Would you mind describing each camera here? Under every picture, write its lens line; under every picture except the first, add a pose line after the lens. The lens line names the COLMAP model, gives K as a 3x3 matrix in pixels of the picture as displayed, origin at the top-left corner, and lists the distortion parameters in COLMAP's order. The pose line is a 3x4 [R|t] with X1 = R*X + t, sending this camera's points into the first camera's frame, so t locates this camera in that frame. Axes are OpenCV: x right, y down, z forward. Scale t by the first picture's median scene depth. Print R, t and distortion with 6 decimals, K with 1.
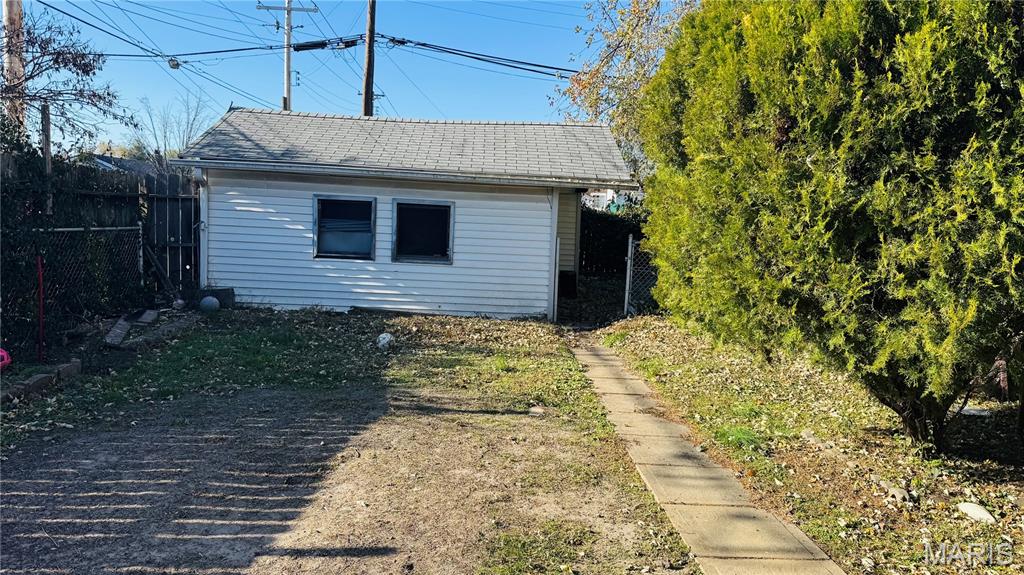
lens RADIAL K [[719.0, 0, 518.7], [0, 719.0, 280.4], [0, 0, 1]] dist [0.023868, -0.016803]
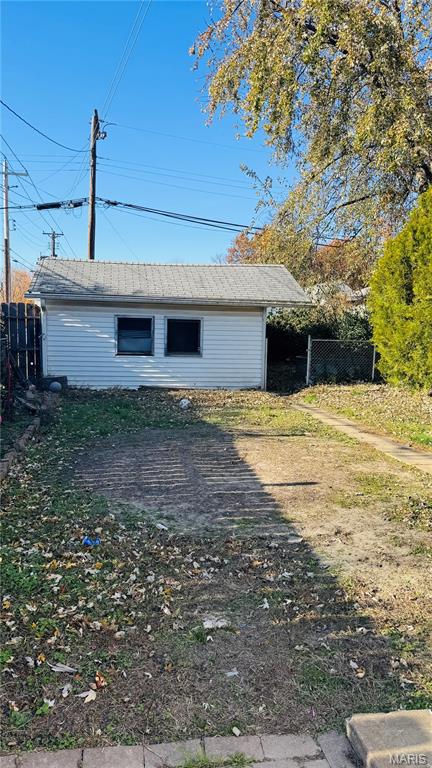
lens RADIAL K [[539.2, 0, 210.9], [0, 539.2, 388.2], [0, 0, 1]] dist [0.023868, -0.016803]
pose [[0.992775, -0.035639, 0.114578, -0.215095], [0.031908, 0.998904, 0.034238, 0.006255], [-0.115673, -0.030335, 0.992824, -0.188022]]
